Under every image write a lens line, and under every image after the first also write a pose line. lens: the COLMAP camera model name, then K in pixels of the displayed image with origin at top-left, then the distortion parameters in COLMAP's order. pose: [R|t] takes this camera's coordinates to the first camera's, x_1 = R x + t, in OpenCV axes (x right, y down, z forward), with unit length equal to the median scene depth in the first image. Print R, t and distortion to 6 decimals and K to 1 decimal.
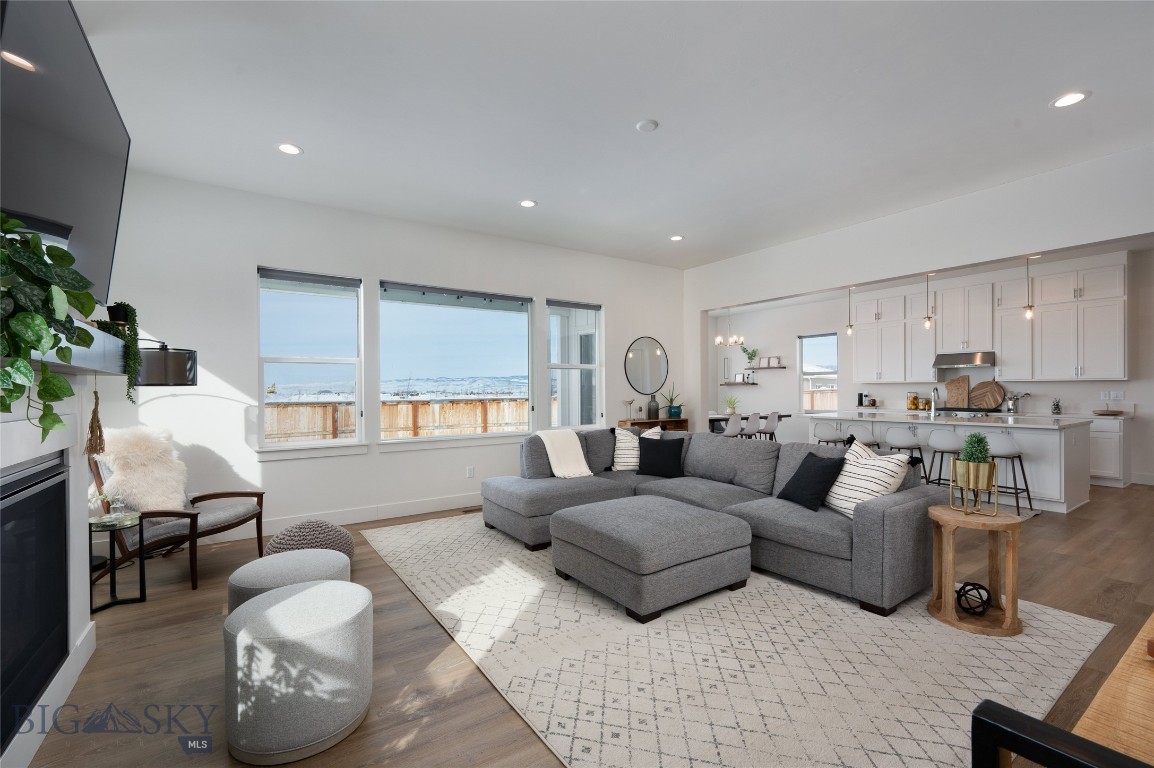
lens RADIAL K [[499.7, 0, 579.4], [0, 499.7, 391.8], [0, 0, 1]] dist [-0.001433, -0.000027]
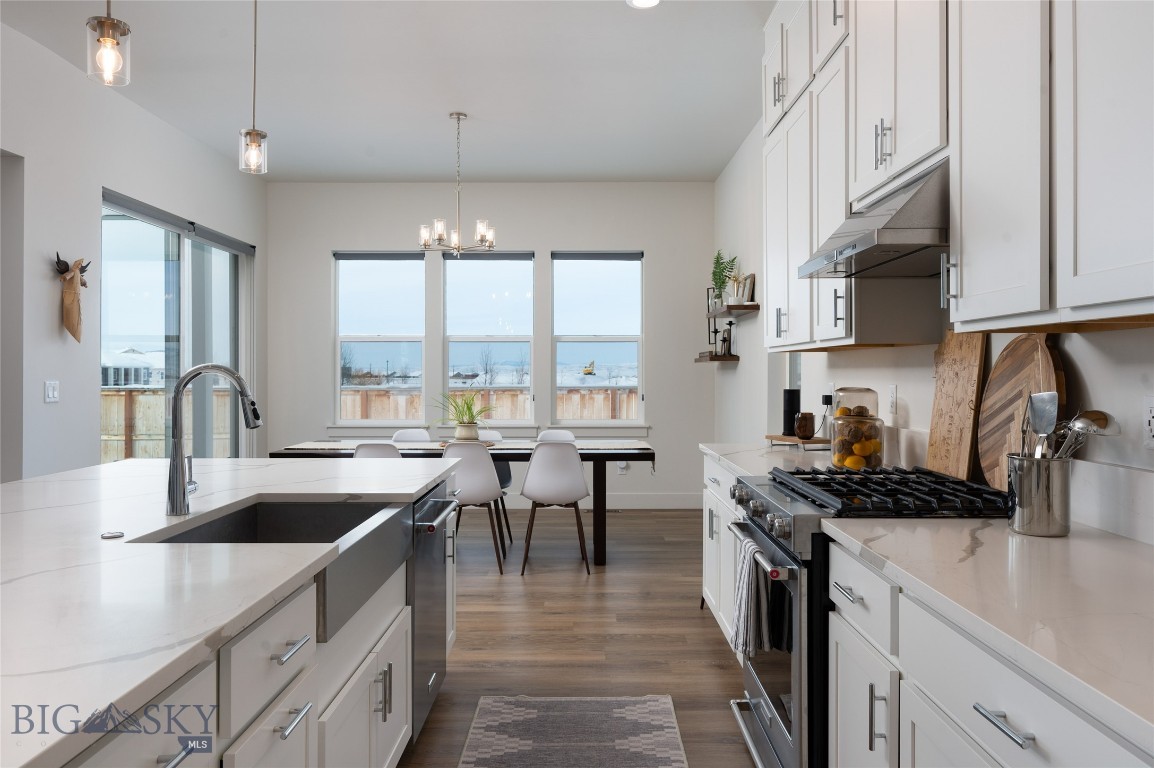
lens RADIAL K [[816.5, 0, 578.4], [0, 816.5, 368.1], [0, 0, 1]] dist [0.064000, 0.000284]
pose [[0.822312, -0.000934, -0.569036, 0.682127], [-0.002790, 0.999980, -0.005672, -0.005068], [0.569030, 0.006252, 0.822293, 0.543946]]
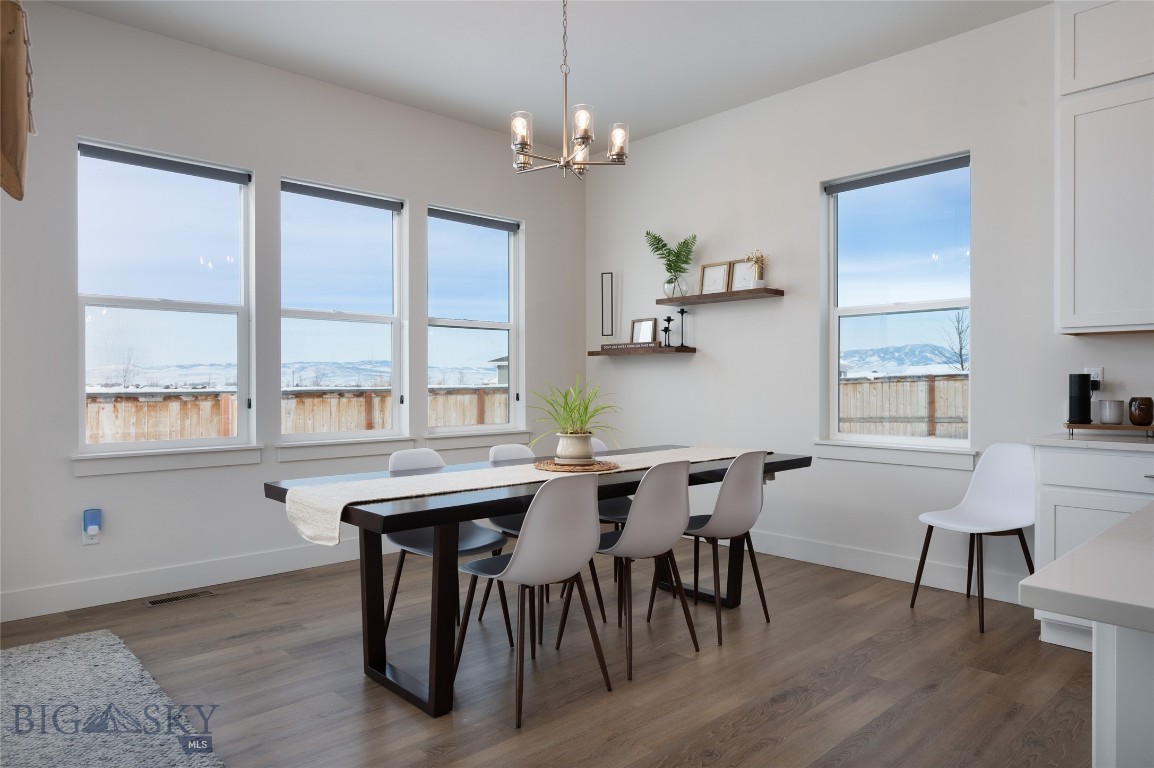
lens RADIAL K [[714.7, 0, 577.0], [0, 714.7, 384.0], [0, 0, 1]] dist [-0.000060, -0.000377]
pose [[0.988227, 0.003615, 0.152951, 0.245610], [-0.003399, 0.999993, -0.001677, 0.008426], [-0.152956, 0.001138, 0.988232, 0.649265]]
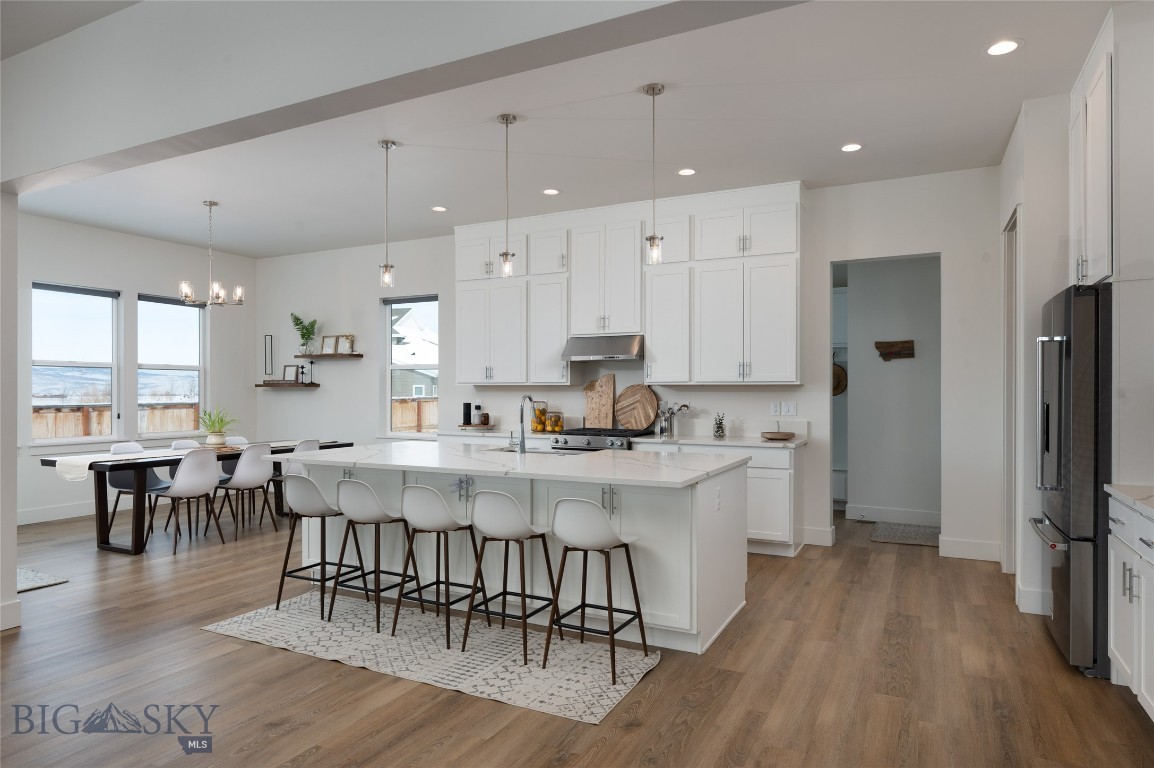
lens RADIAL K [[688.9, 0, 578.4], [0, 688.9, 388.6], [0, 0, 1]] dist [0.001195, -0.000302]
pose [[0.877787, 0.006645, 0.479005, 0.282767], [-0.002782, 0.999958, -0.008775, -0.006721], [-0.479043, 0.006370, 0.877768, 0.239724]]
